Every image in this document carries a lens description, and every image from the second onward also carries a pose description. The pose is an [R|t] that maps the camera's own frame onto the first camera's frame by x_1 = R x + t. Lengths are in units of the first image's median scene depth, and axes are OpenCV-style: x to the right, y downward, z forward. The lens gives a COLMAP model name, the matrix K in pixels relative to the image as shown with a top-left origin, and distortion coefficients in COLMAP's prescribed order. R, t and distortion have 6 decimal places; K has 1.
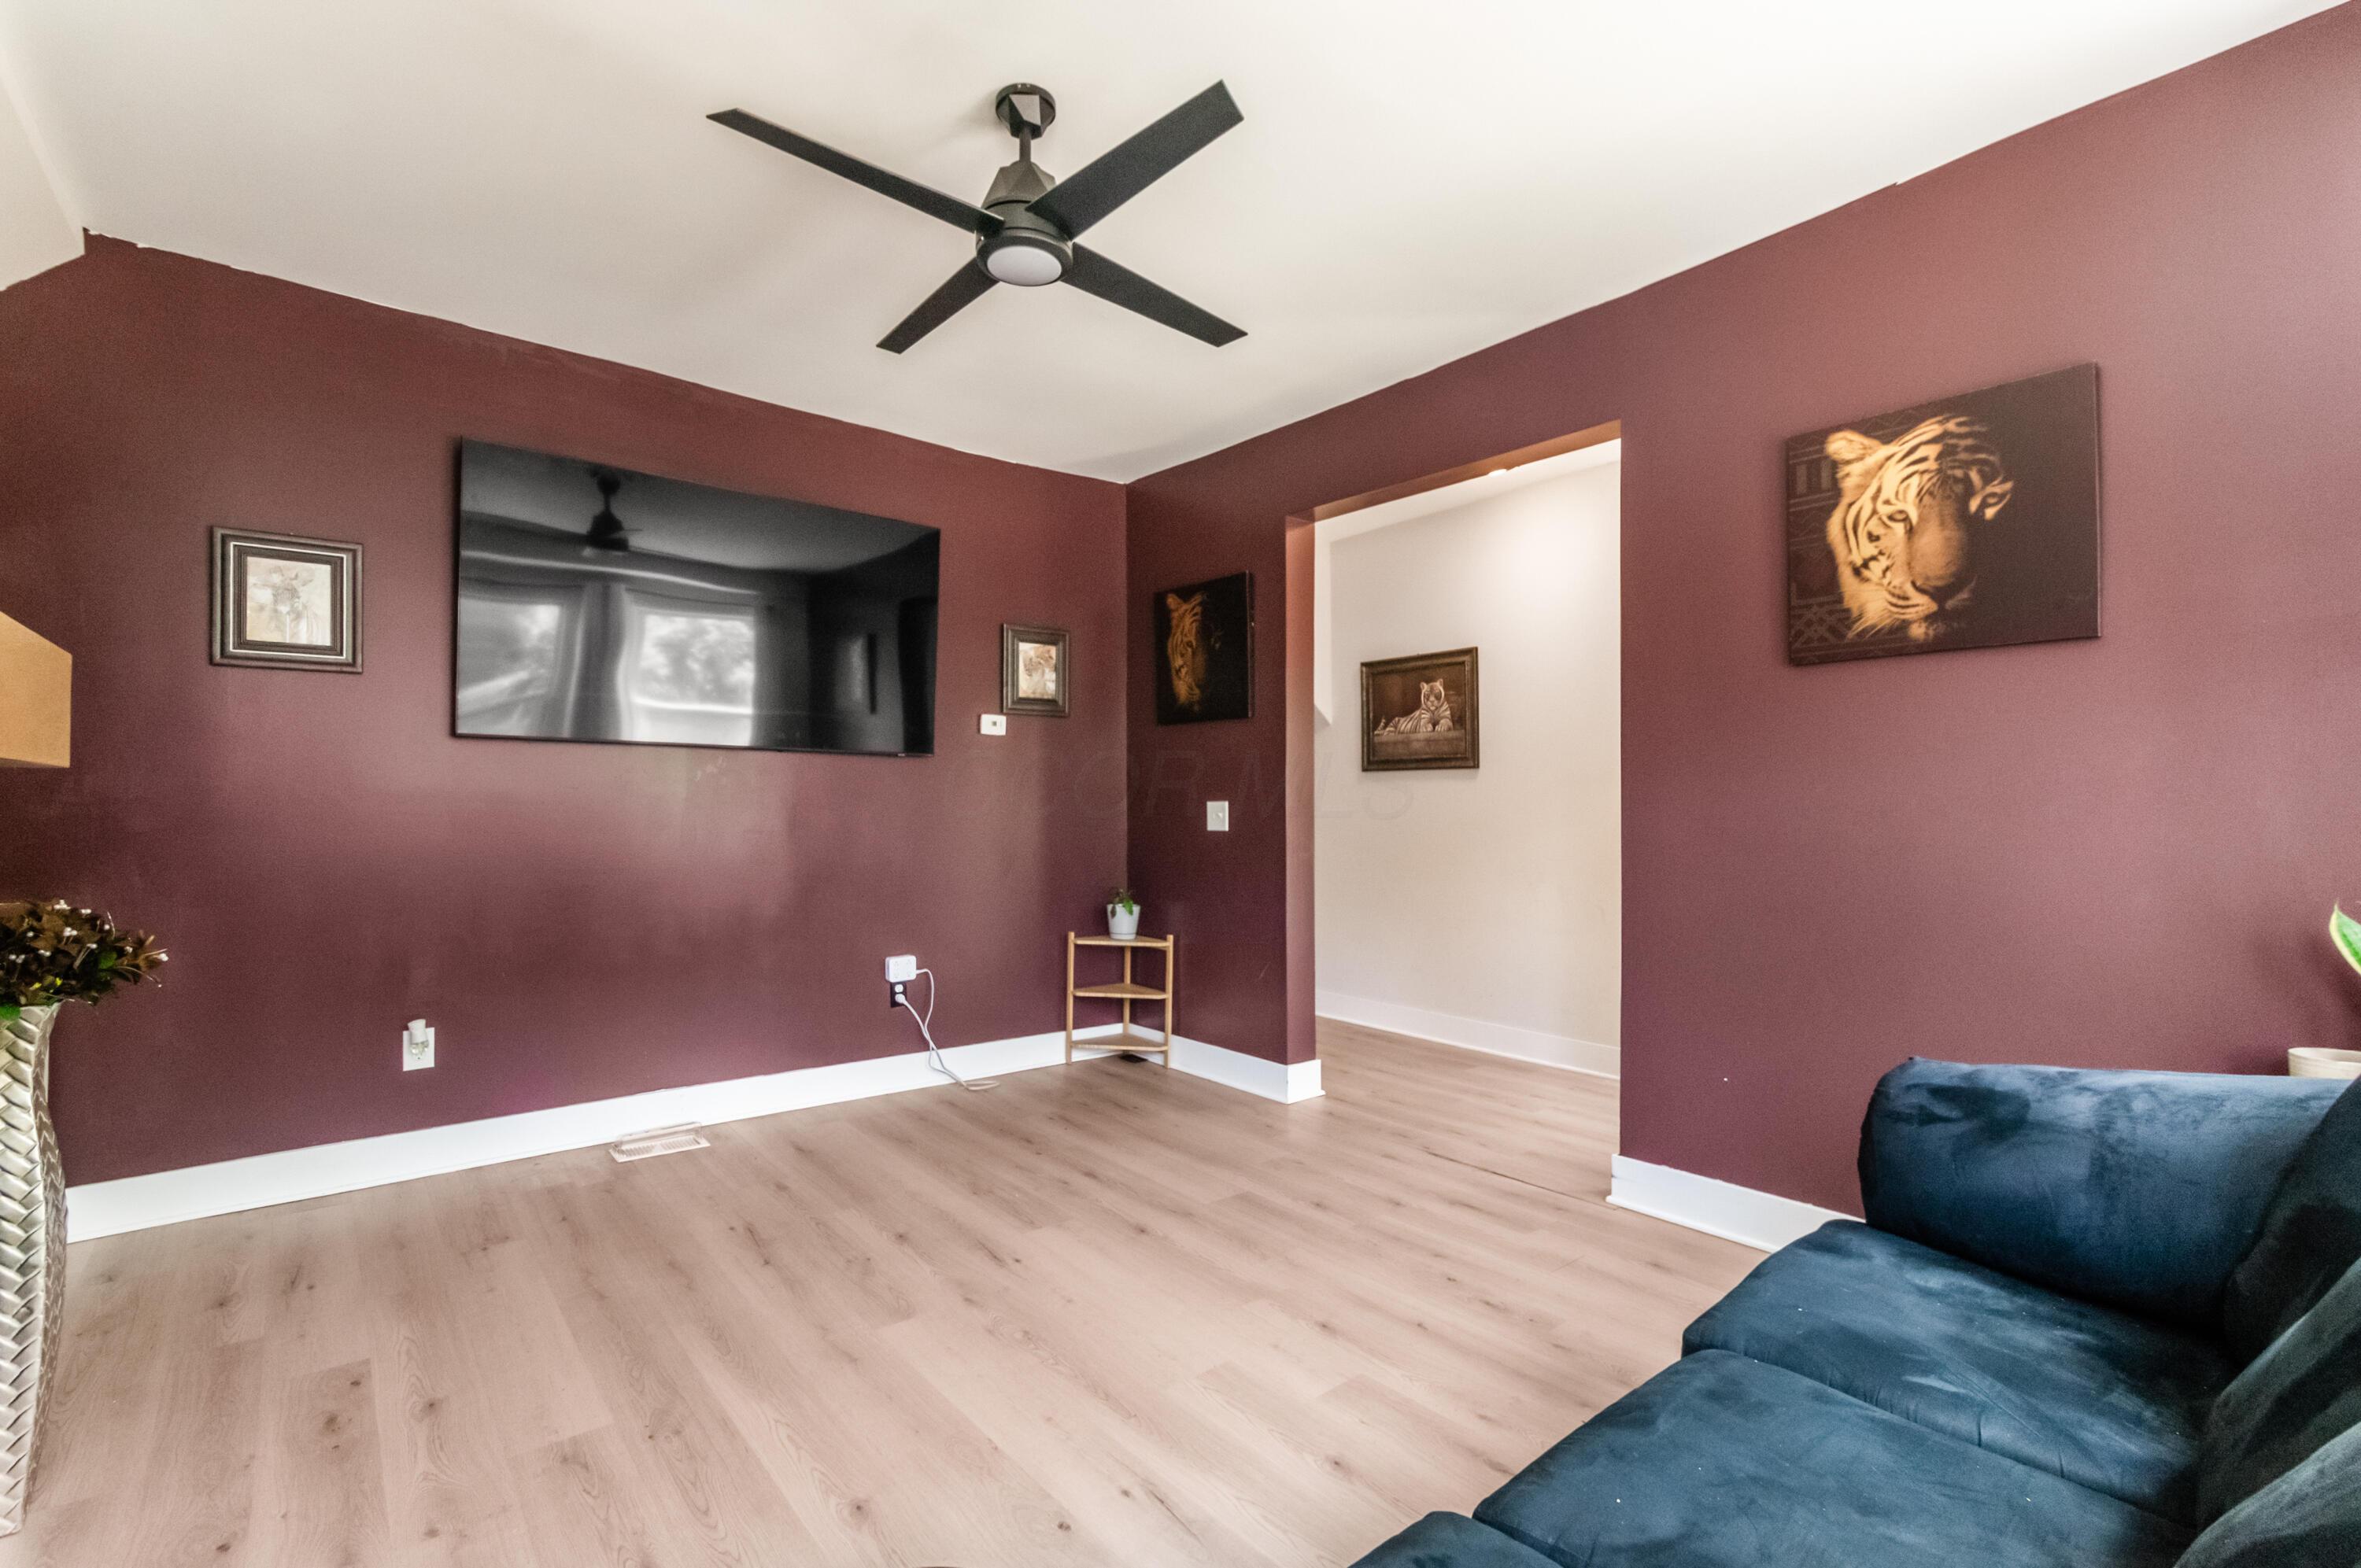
lens RADIAL K [[1053.3, 0, 1179.8], [0, 1053.3, 786.3], [0, 0, 1]] dist [0.008055, -0.001362]
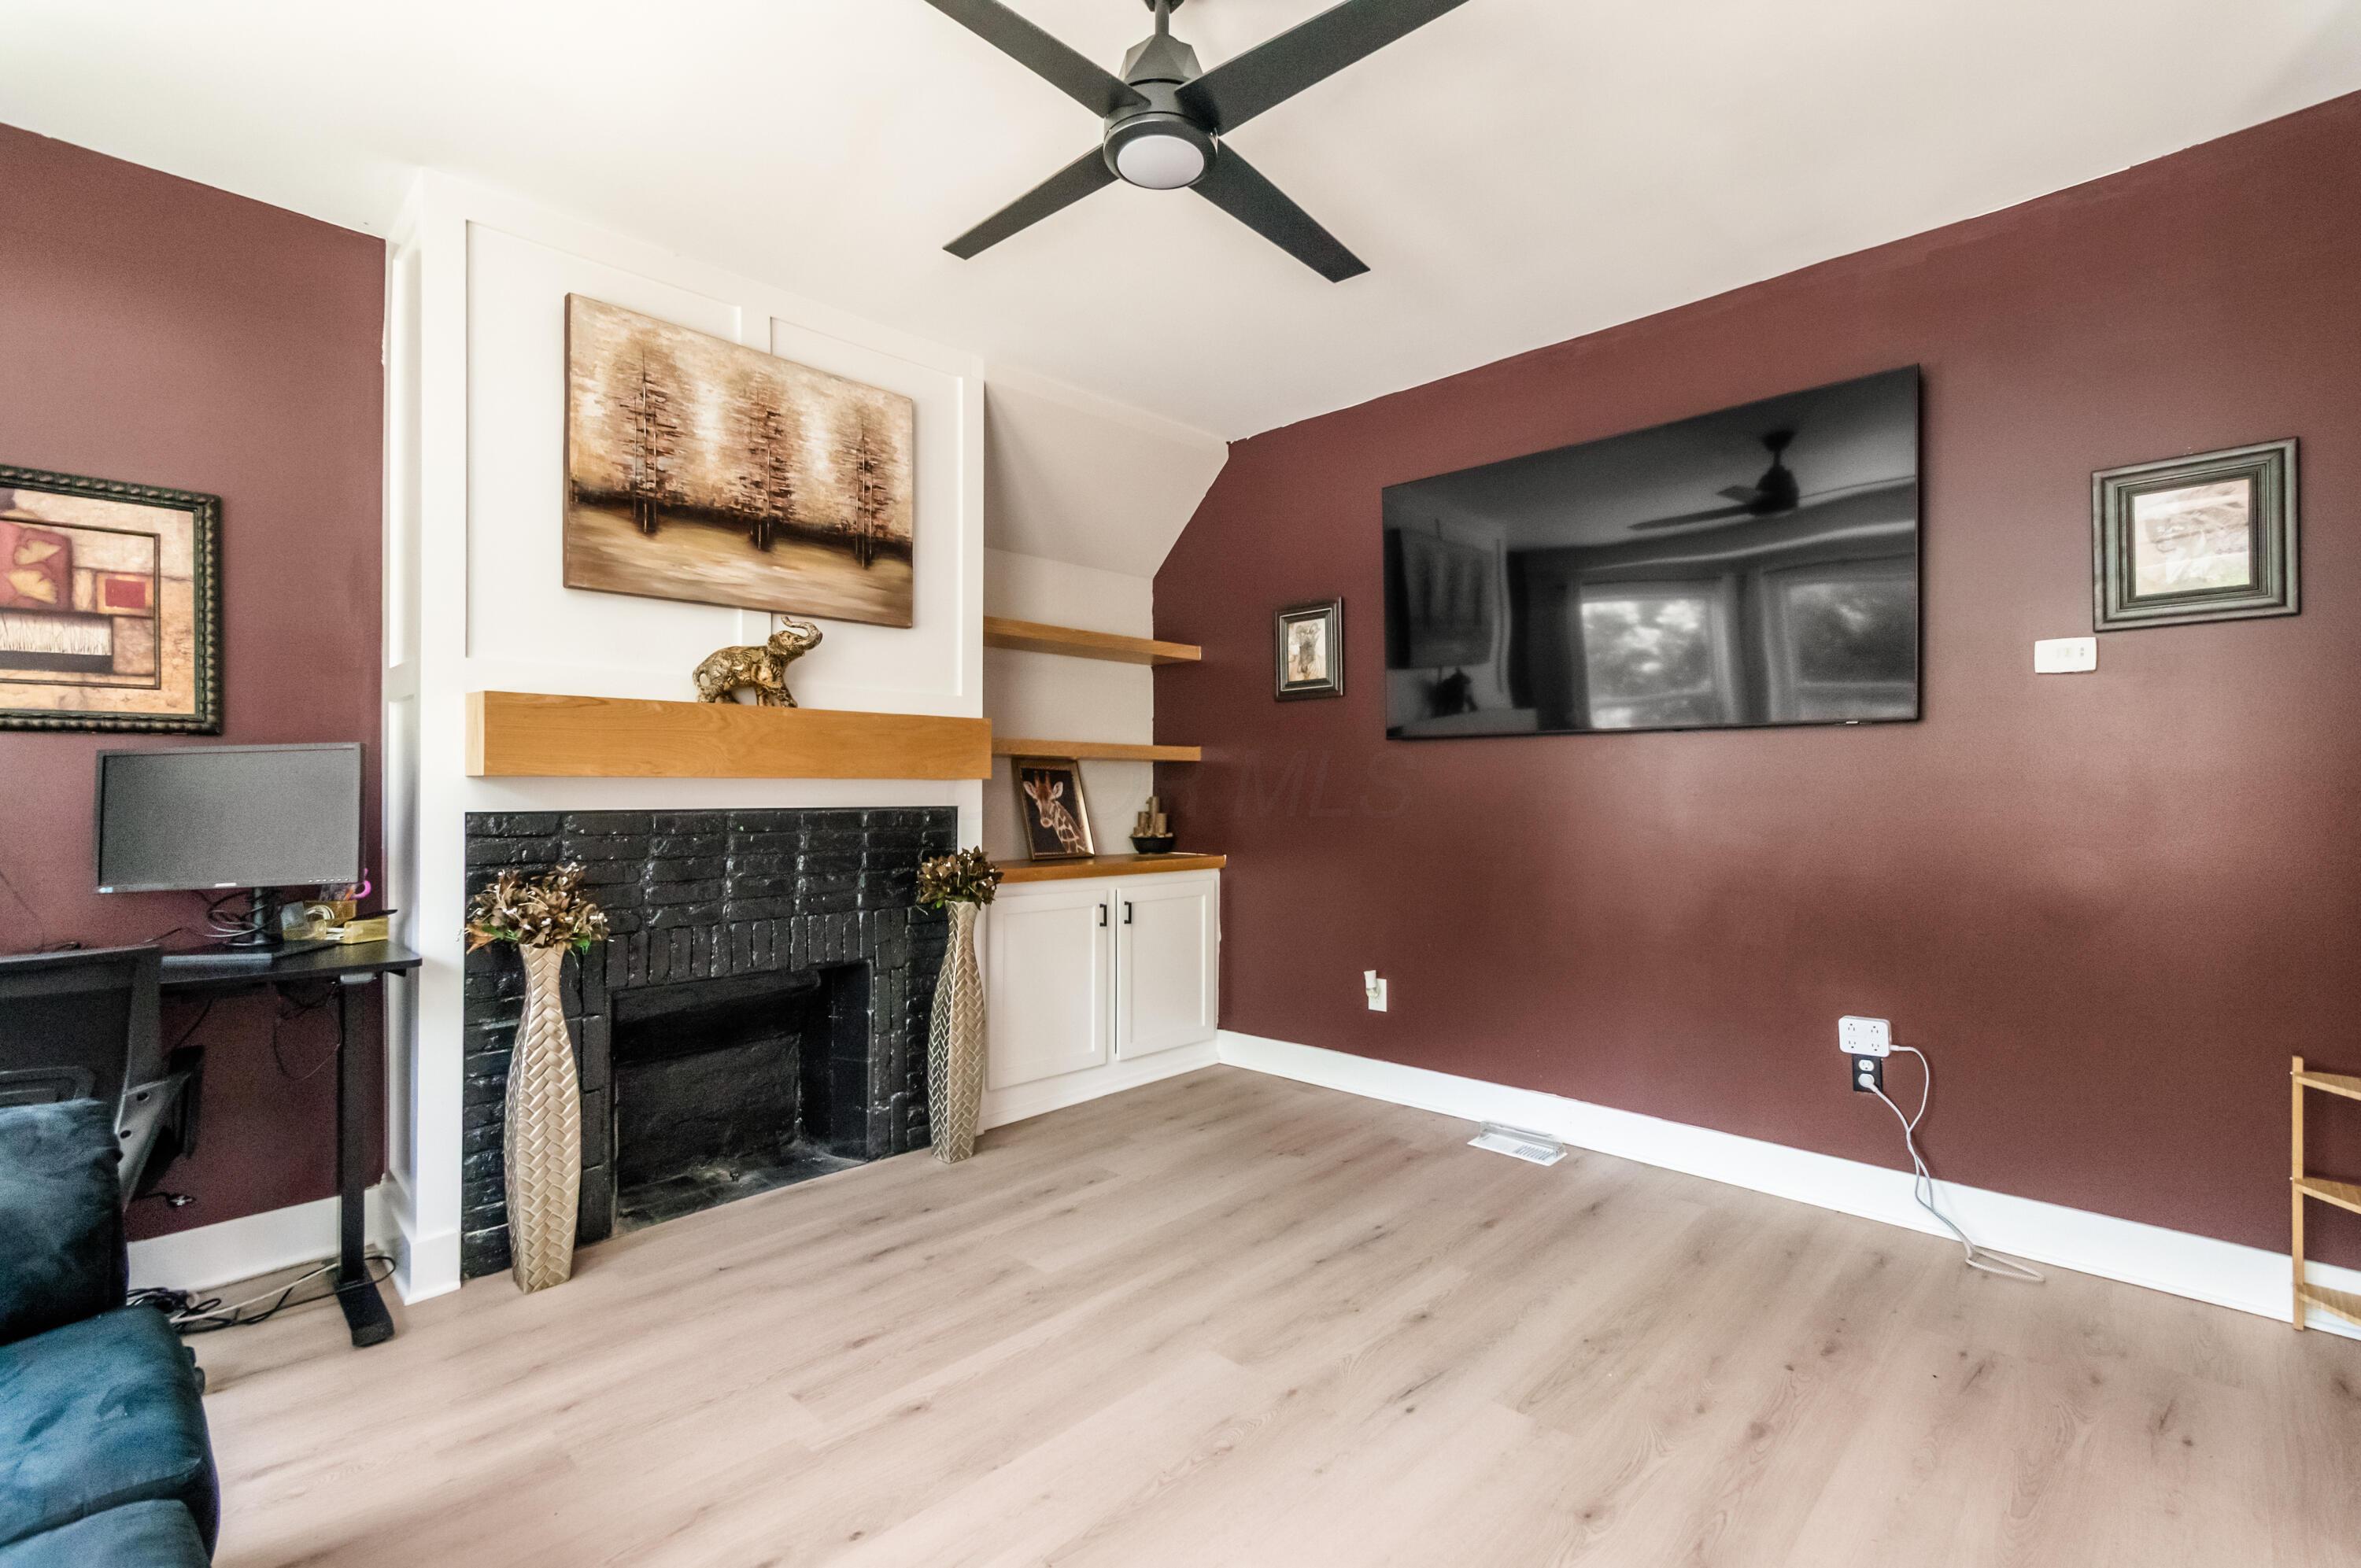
lens RADIAL K [[1053.3, 0, 1179.8], [0, 1053.3, 790.8], [0, 0, 1]] dist [0.008055, -0.001362]
pose [[0.102544, -0.003445, -0.994723, 0.449772], [0.022686, 0.999742, -0.001123, 0.005918], [0.994470, -0.022451, 0.102596, 0.601262]]
